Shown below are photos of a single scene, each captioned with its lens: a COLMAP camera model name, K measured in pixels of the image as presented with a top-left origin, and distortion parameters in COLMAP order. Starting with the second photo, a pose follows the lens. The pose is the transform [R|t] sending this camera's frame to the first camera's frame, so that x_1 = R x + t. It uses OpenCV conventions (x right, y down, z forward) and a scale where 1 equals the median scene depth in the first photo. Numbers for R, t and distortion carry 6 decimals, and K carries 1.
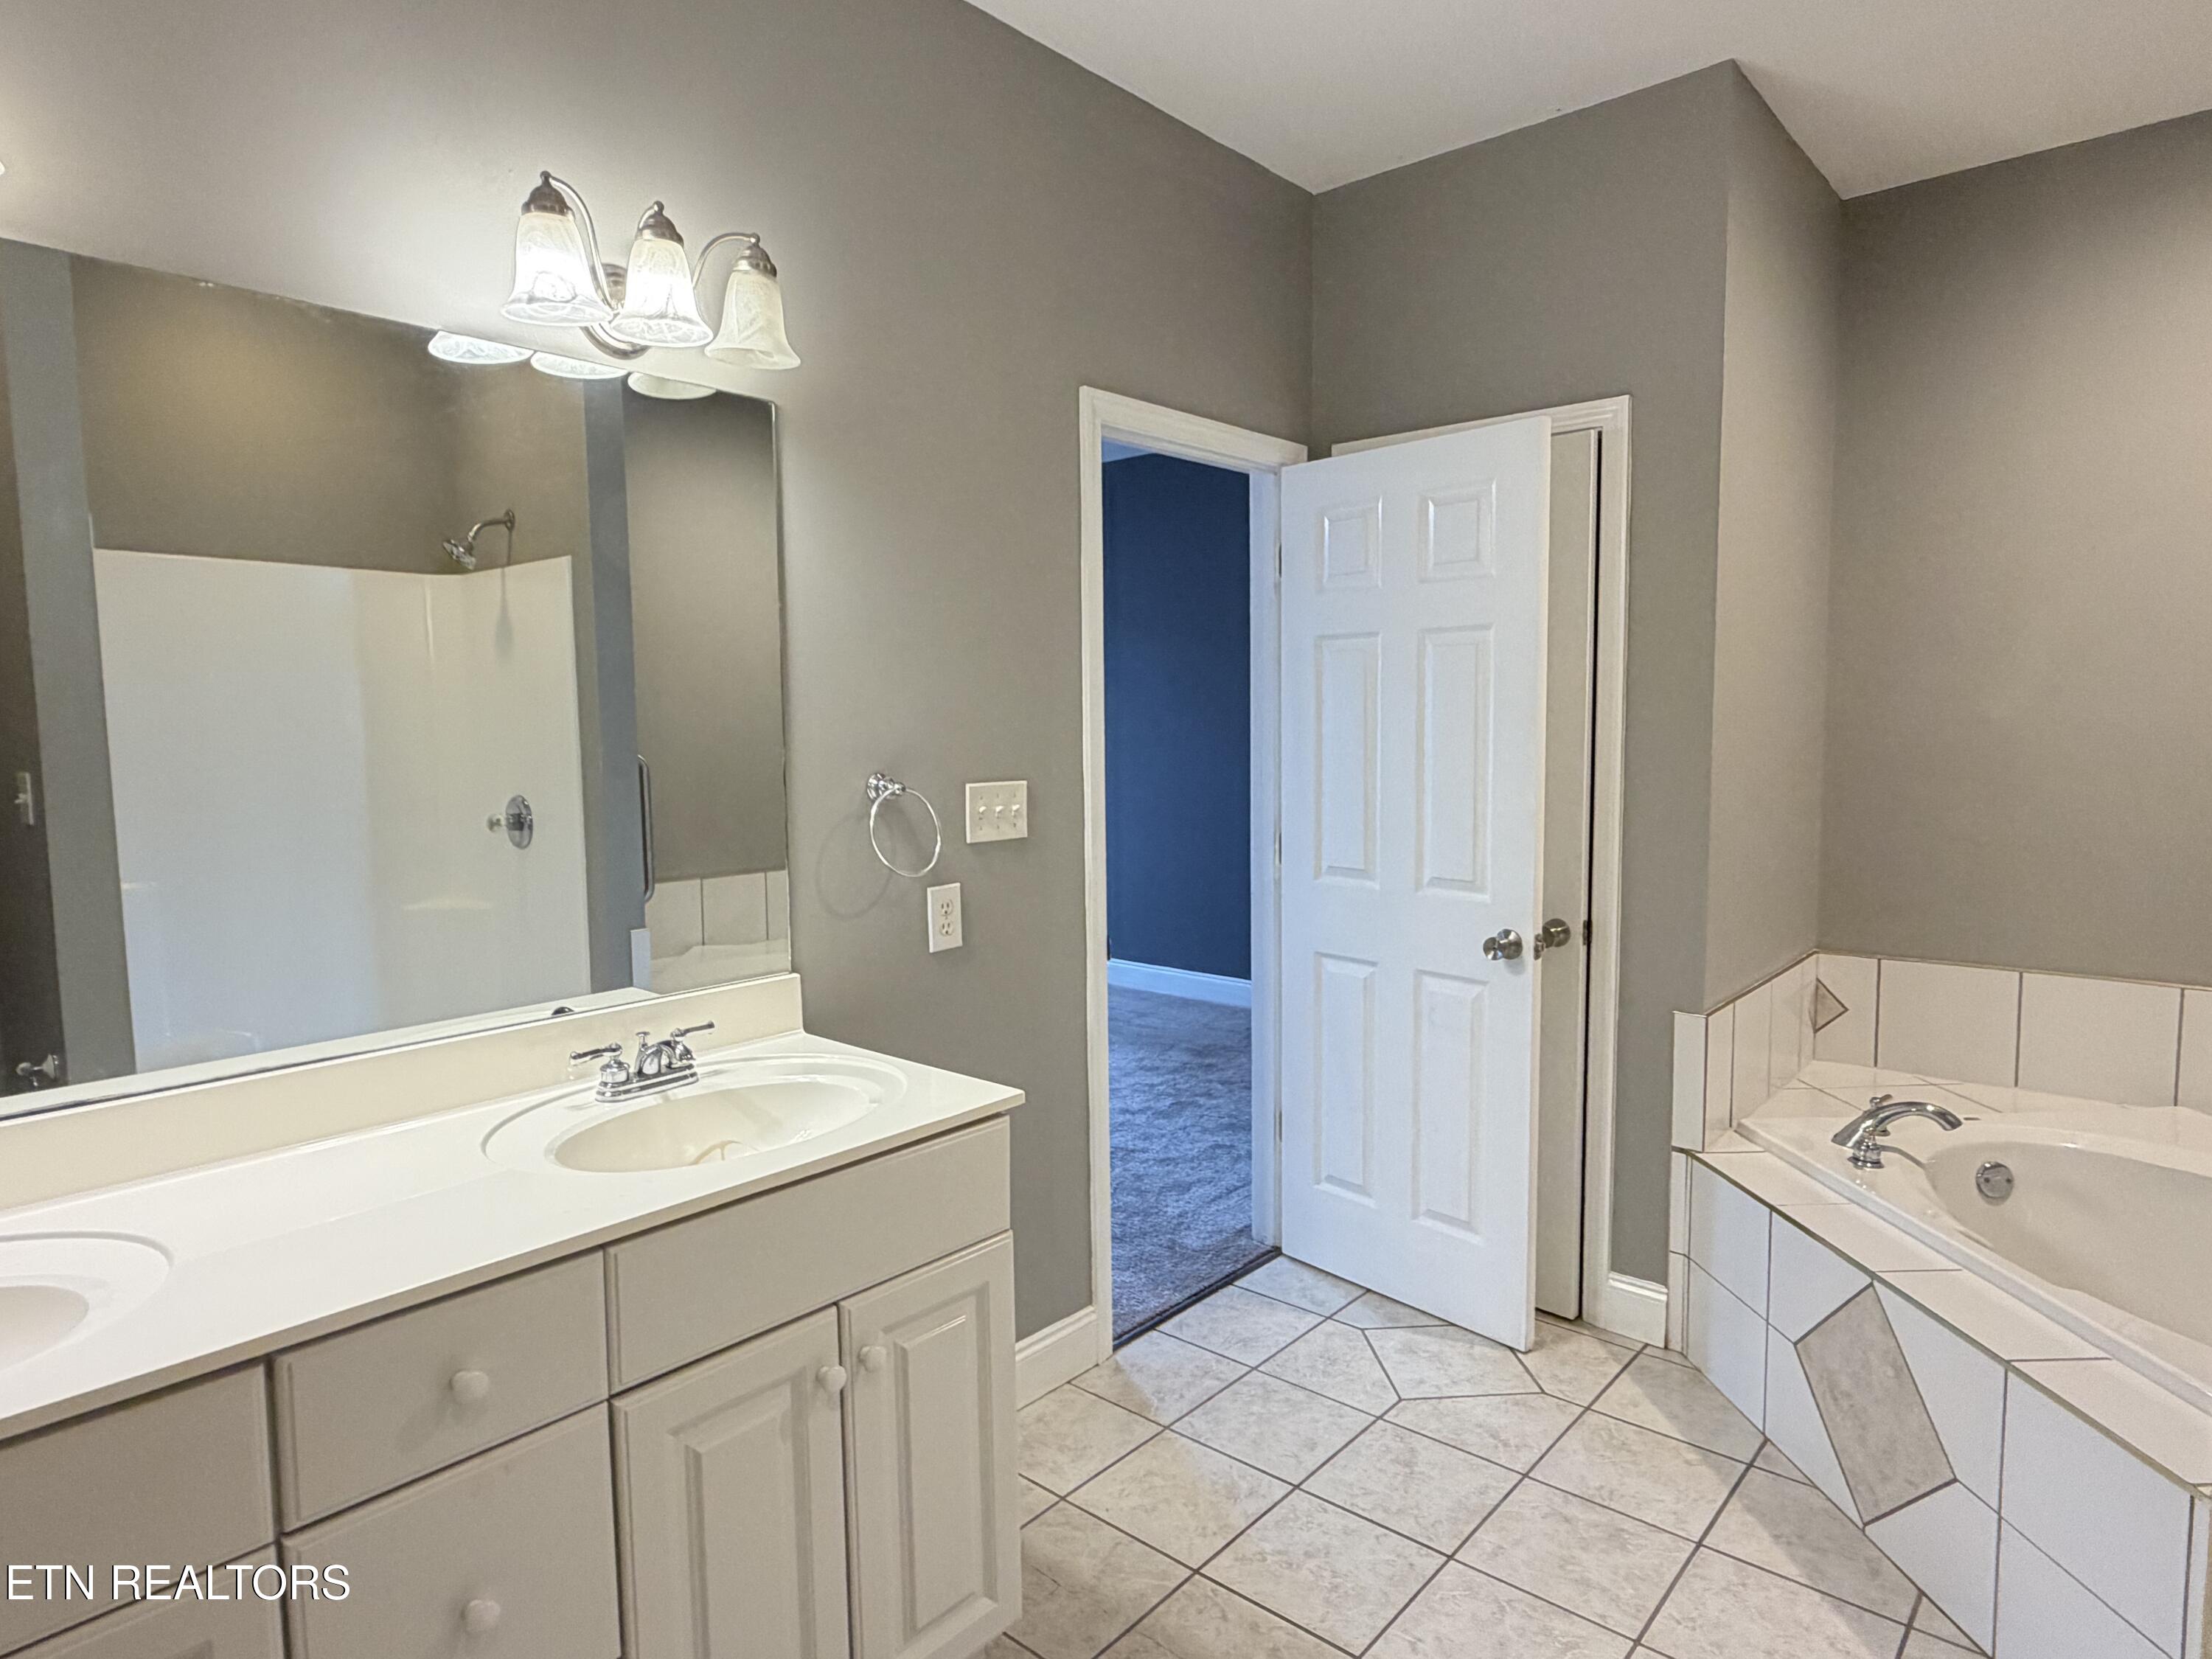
lens RADIAL K [[1302.1, 0, 1091.7], [0, 1302.1, 821.8], [0, 0, 1]] dist [0.002816, -0.000784]
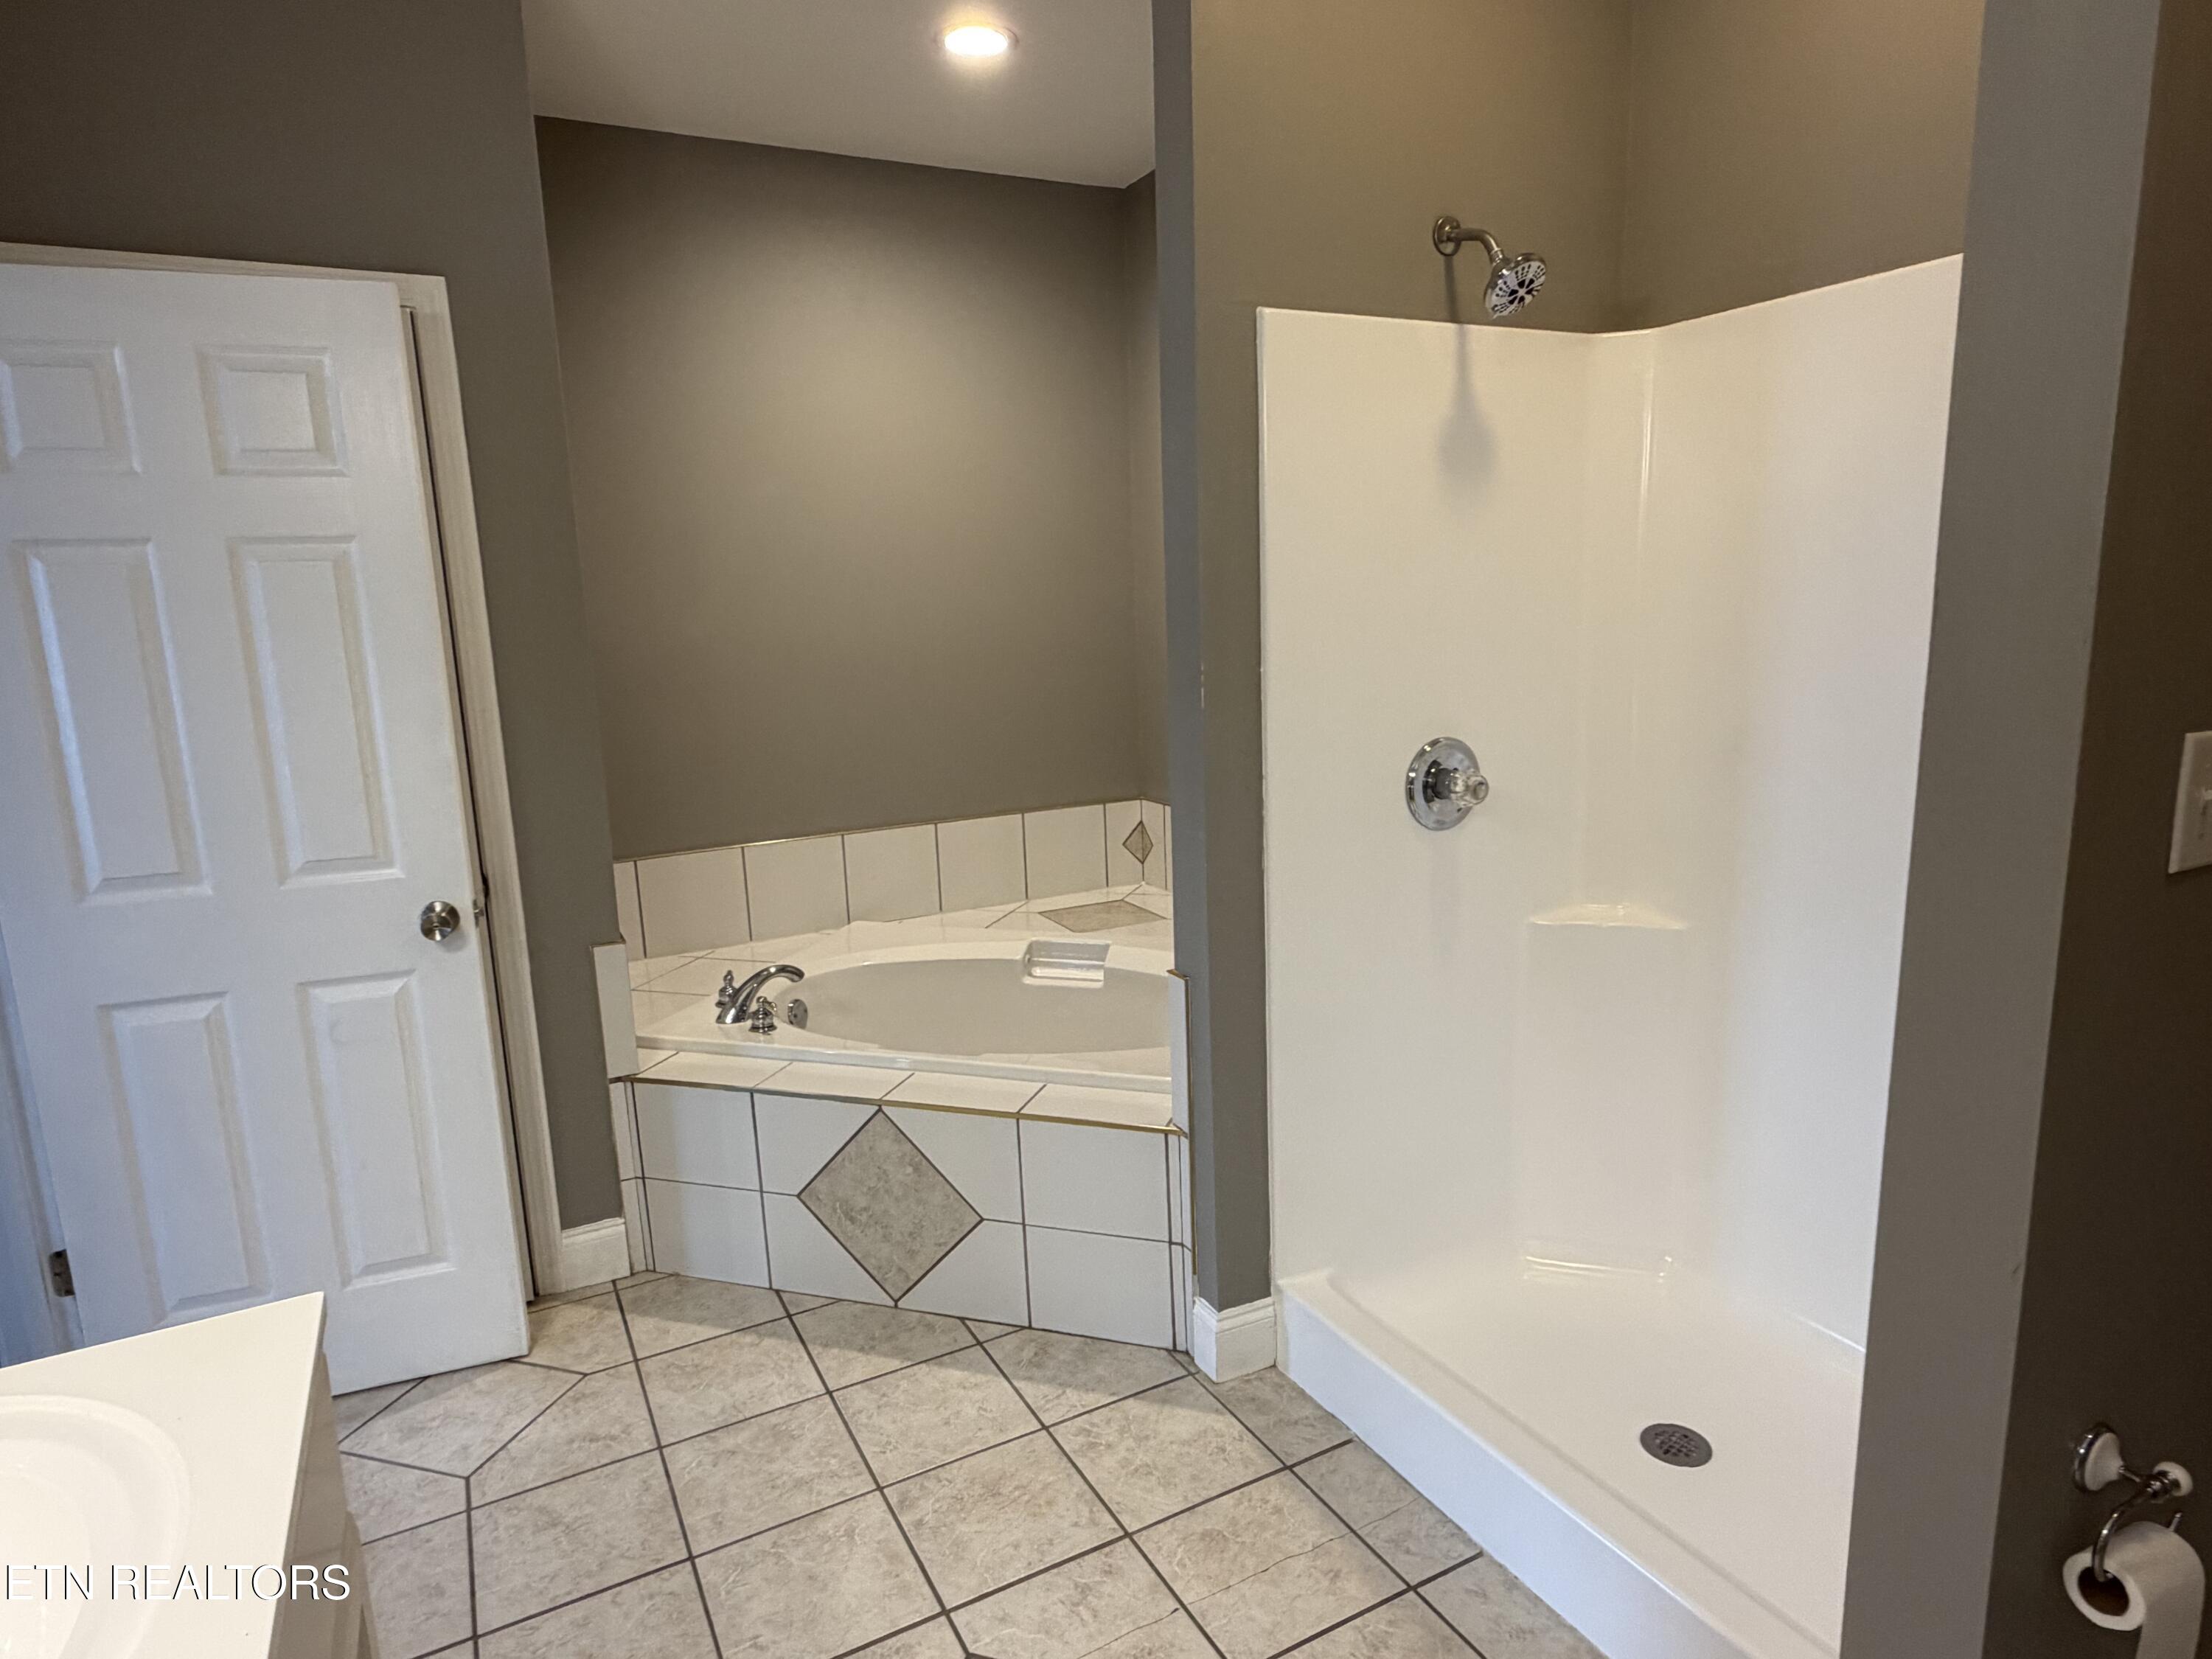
lens RADIAL K [[1302.1, 0, 1097.8], [0, 1302.1, 837.3], [0, 0, 1]] dist [0.002816, -0.000784]
pose [[0.338266, -0.173848, 0.924853, -0.338663], [0.110563, 0.983323, 0.144400, -0.036257], [-0.934533, 0.053409, 0.351846, 0.321040]]
